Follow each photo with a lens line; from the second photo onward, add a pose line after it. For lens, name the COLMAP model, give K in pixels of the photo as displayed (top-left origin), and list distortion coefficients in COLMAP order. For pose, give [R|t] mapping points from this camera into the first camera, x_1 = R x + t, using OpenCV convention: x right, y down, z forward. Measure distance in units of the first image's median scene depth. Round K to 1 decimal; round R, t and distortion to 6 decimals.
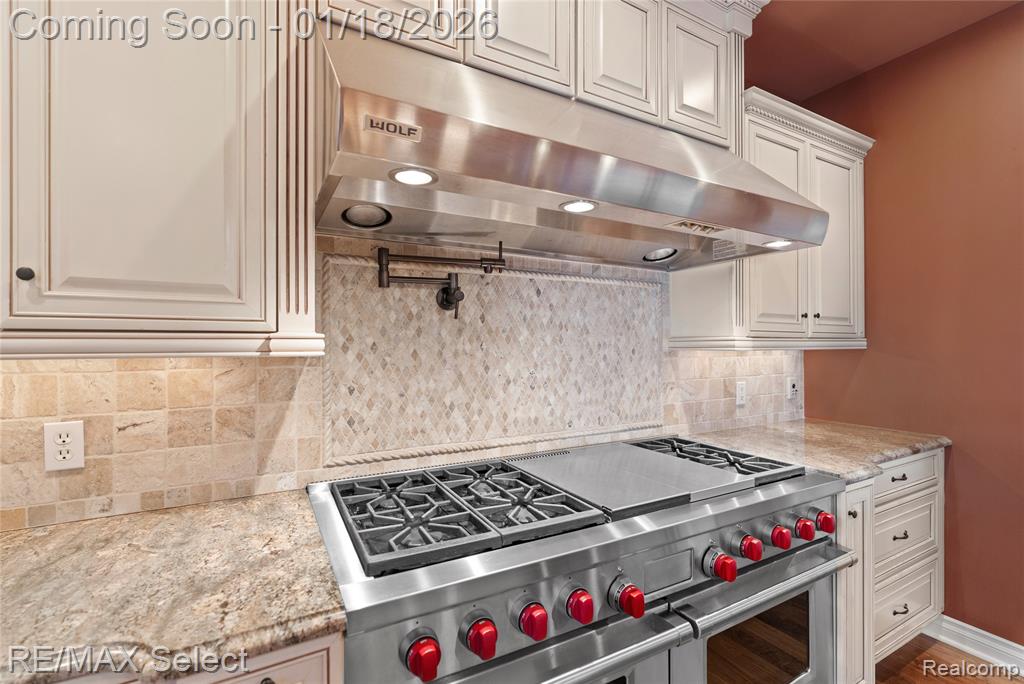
lens RADIAL K [[459.0, 0, 512.0], [0, 459.0, 342.0], [0, 0, 1]] dist [-0.002376, -0.000034]
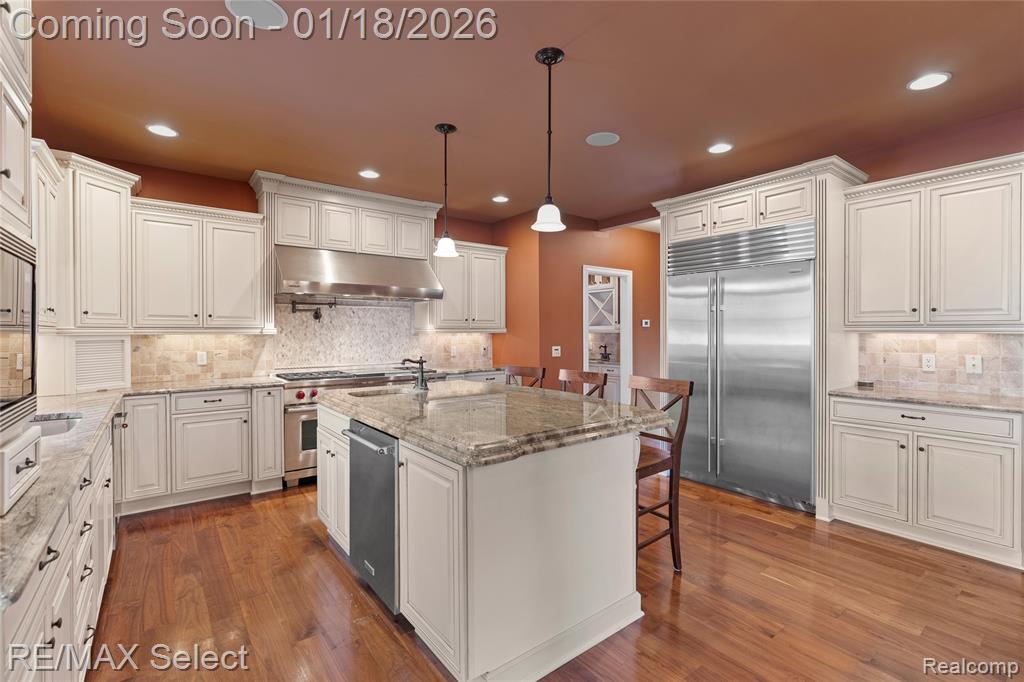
lens RADIAL K [[458.4, 0, 515.7], [0, 458.4, 330.4], [0, 0, 1]] dist [-0.000909, 0.000361]
pose [[0.986674, -0.001916, 0.162699, 0.663591], [0.001759, 0.999998, 0.001108, -0.000189], [-0.162701, -0.000807, 0.986675, -2.198984]]
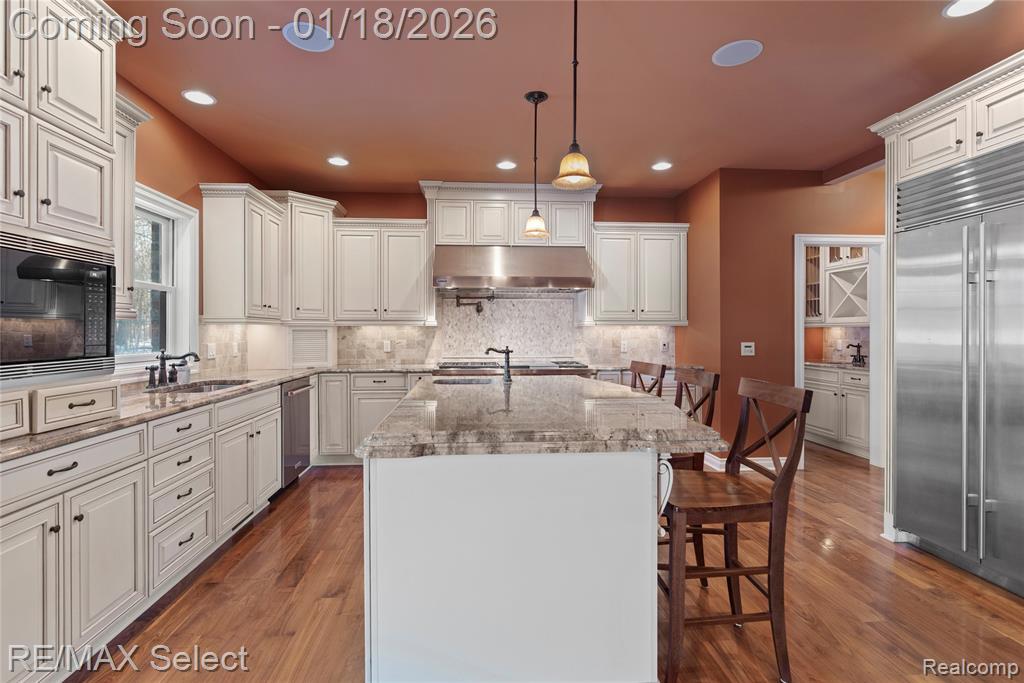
lens RADIAL K [[469.9, 0, 509.0], [0, 469.9, 330.4], [0, 0, 1]] dist [-0.002052, 0.000094]
pose [[0.912372, -0.001917, -0.409358, 1.402180], [0.002369, 0.999997, 0.000597, 0.051066], [0.409355, -0.001515, 0.912374, -1.906451]]
